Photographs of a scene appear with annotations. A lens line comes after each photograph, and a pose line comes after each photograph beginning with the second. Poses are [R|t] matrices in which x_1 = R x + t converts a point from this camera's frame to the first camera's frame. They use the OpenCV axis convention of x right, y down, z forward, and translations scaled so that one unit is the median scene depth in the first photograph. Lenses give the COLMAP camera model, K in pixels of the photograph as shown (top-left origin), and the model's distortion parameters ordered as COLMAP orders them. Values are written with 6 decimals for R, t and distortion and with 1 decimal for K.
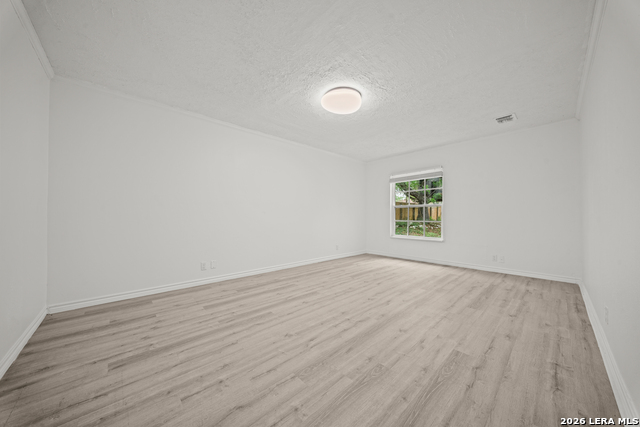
lens RADIAL K [[224.7, 0, 320.0], [0, 224.7, 215.9], [0, 0, 1]] dist [-0.004599, -0.001897]
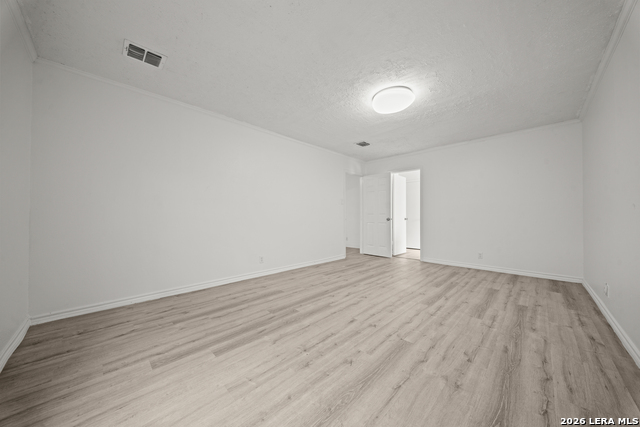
lens RADIAL K [[224.7, 0, 319.2], [0, 224.7, 215.2], [0, 0, 1]] dist [-0.004599, -0.001897]
pose [[-0.999399, 0.001431, -0.034640, 0.443751], [0.001899, 0.999907, -0.013473, 0.009482], [0.034617, -0.013530, -0.999309, 1.928155]]
